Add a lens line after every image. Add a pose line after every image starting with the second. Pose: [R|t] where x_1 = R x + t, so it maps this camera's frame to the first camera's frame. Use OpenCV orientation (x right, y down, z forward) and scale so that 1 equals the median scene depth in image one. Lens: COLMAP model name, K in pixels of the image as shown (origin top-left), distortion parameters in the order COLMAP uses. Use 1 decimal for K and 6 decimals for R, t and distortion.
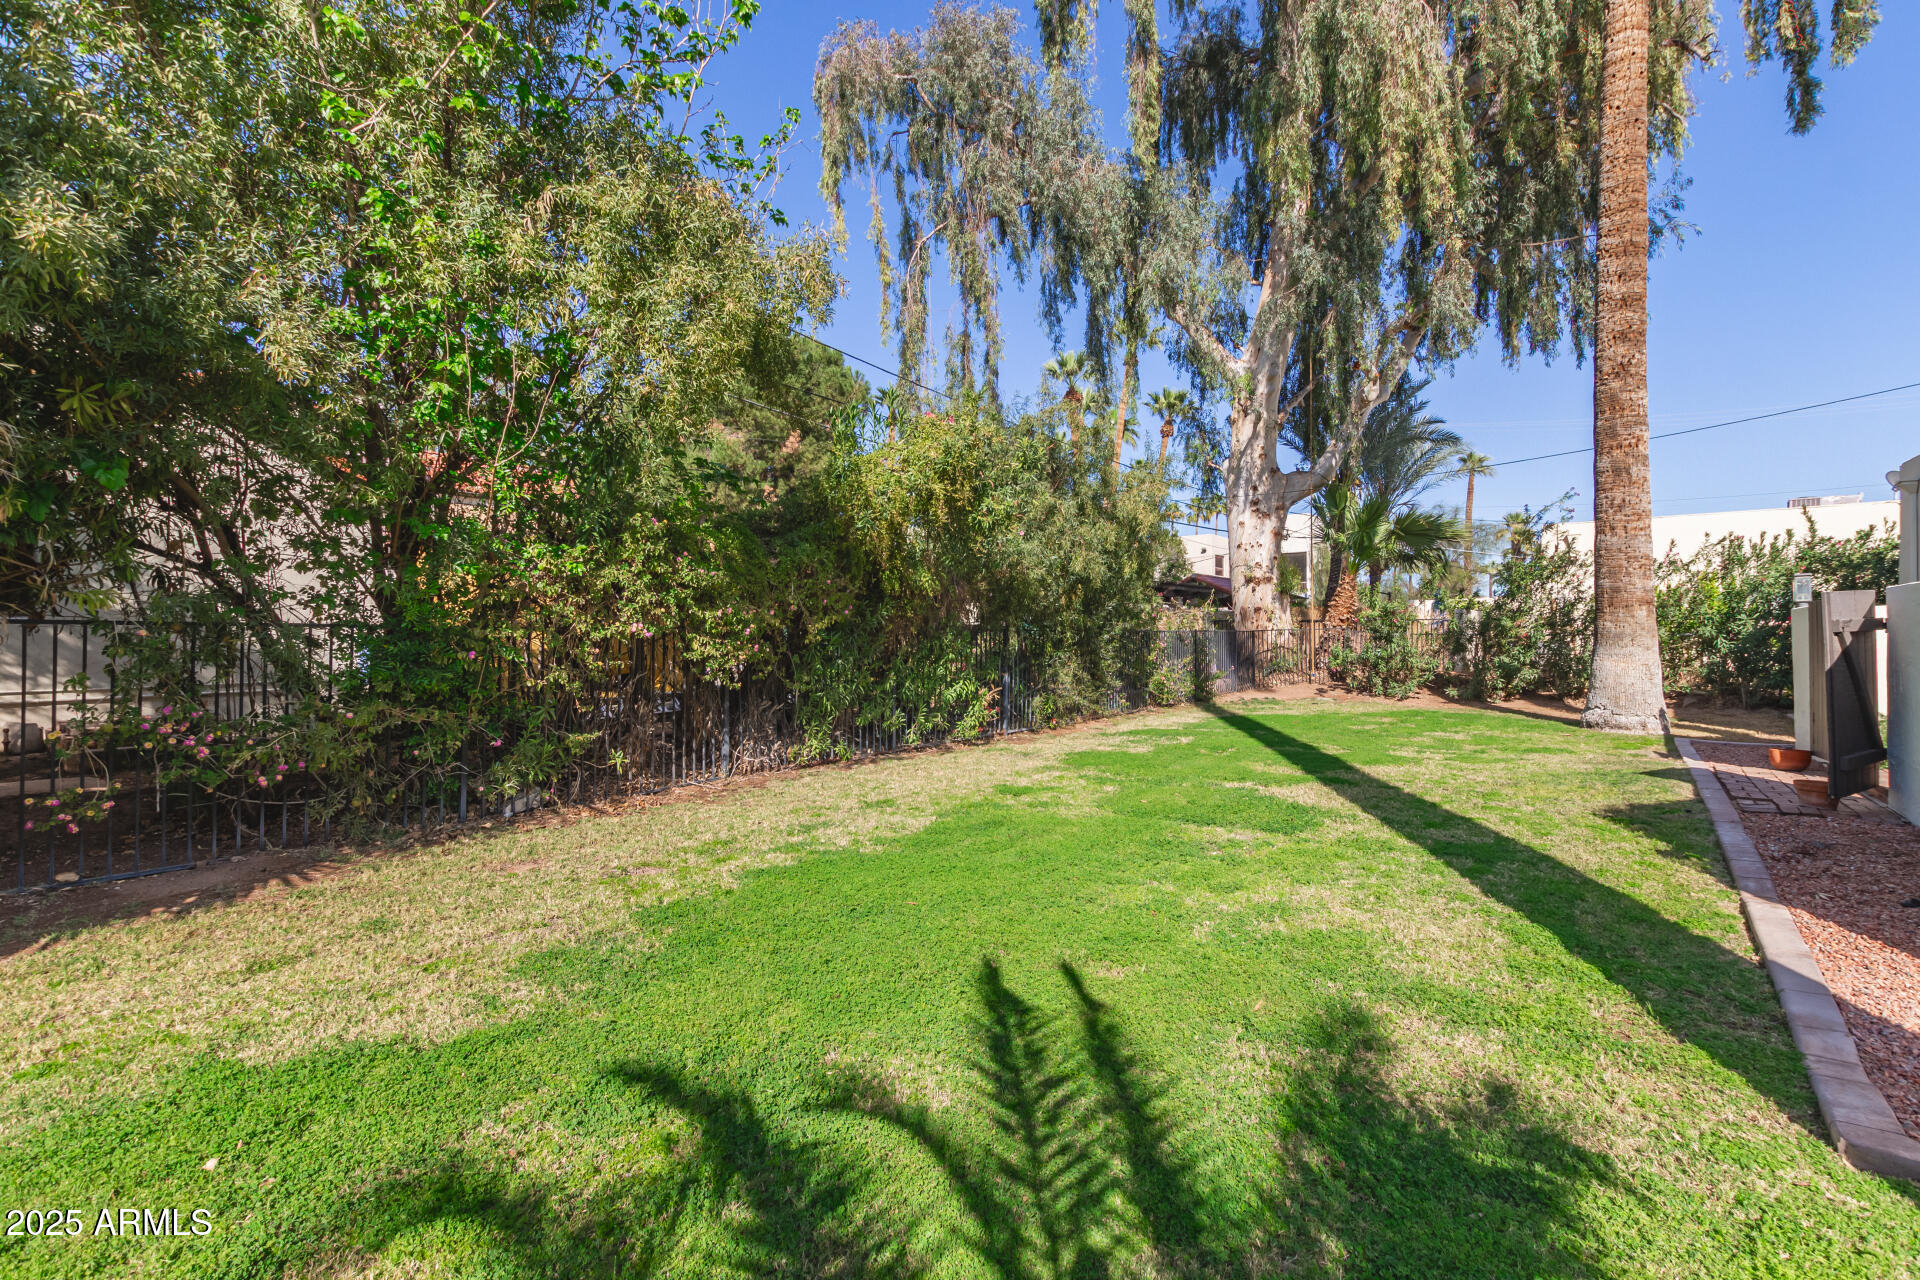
lens RADIAL K [[878.4, 0, 954.3], [0, 878.4, 634.6], [0, 0, 1]] dist [0.004472, -0.001980]
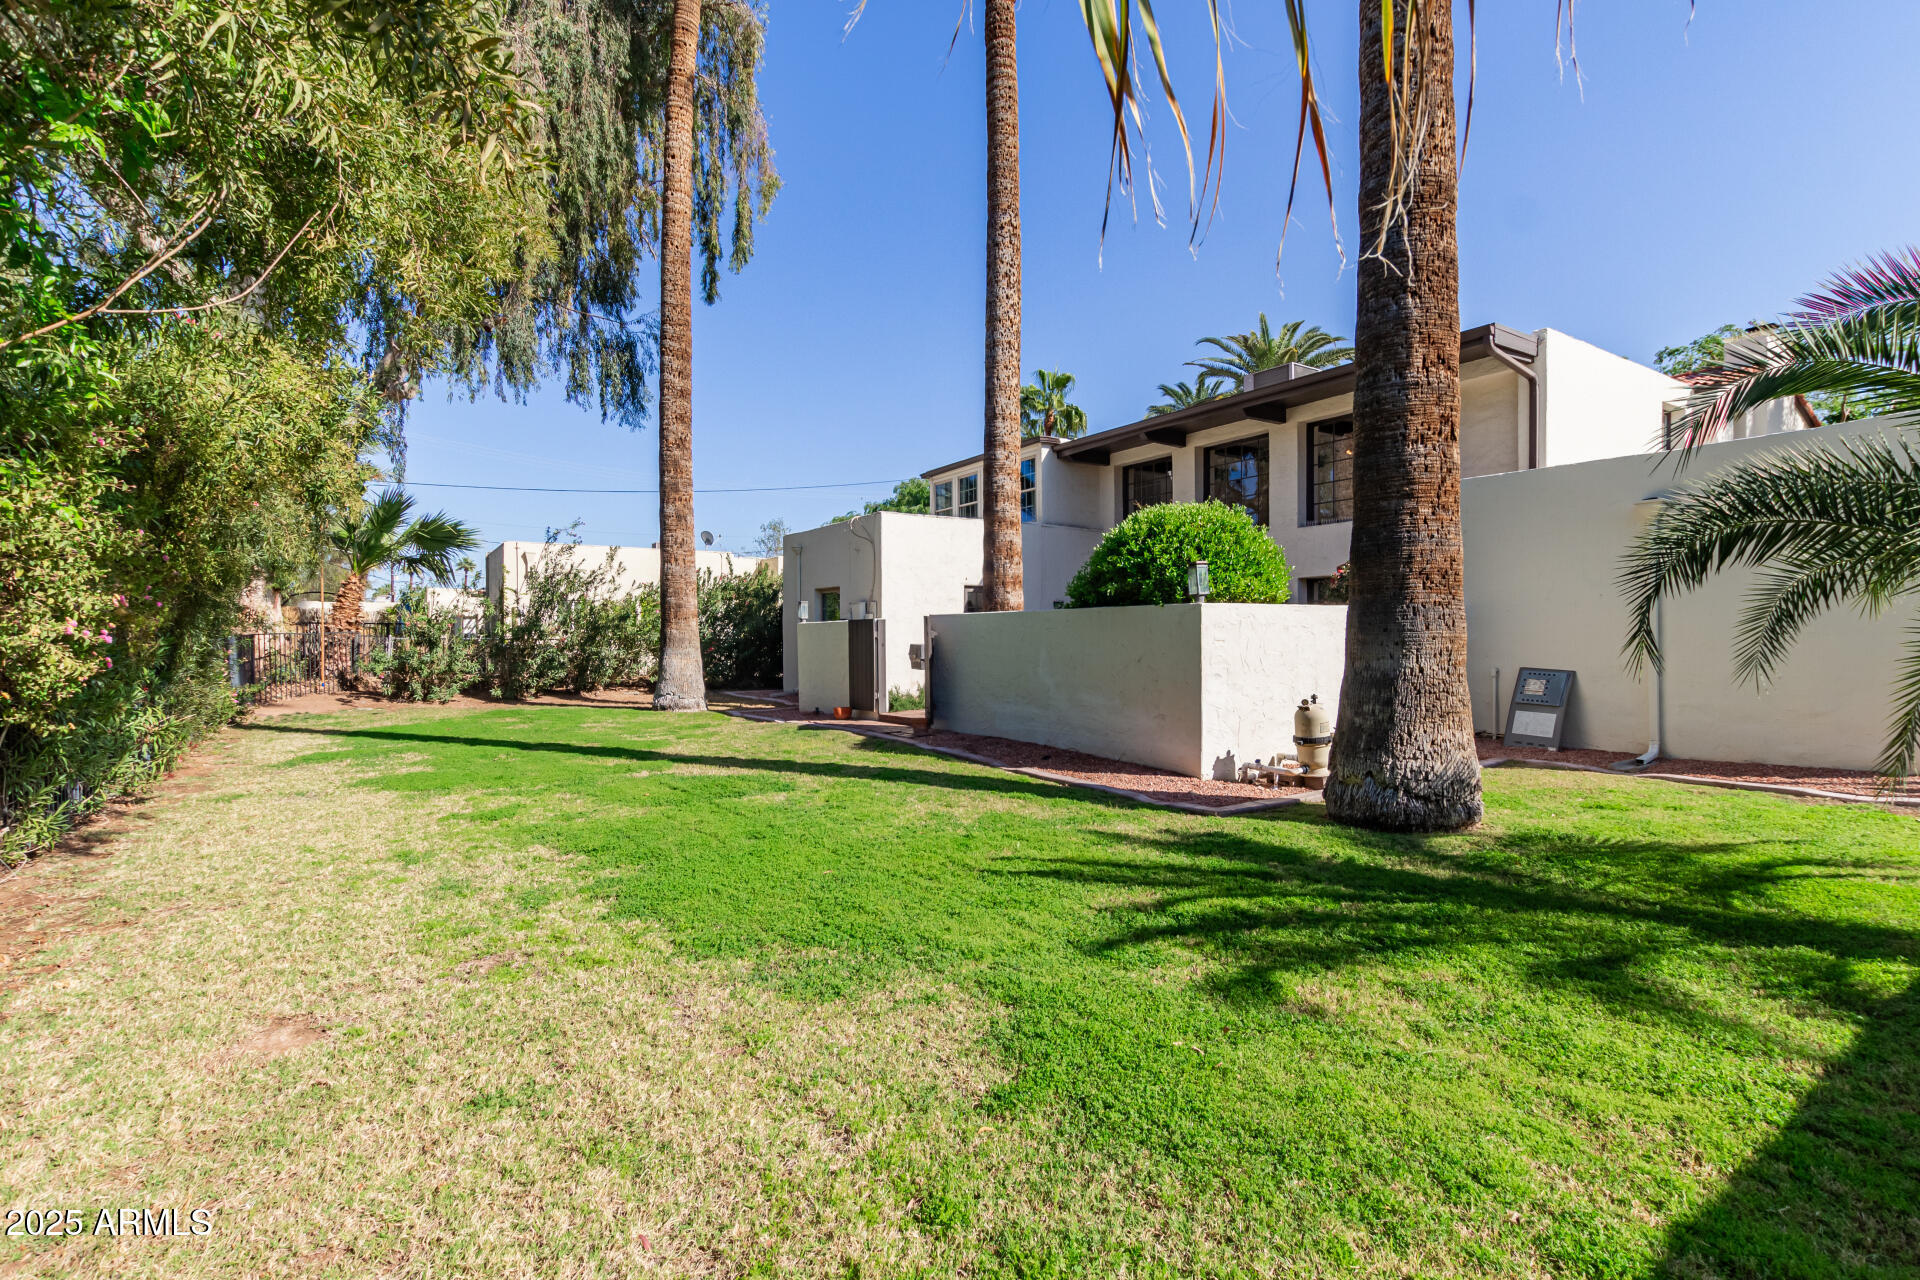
lens RADIAL K [[878.4, 0, 947.4], [0, 878.4, 638.1], [0, 0, 1]] dist [0.004472, -0.001980]
pose [[0.341420, 0.001676, 0.939909, -0.367564], [0.000377, 0.999998, -0.001920, 0.001232], [-0.939911, 0.001010, 0.341419, 0.154869]]
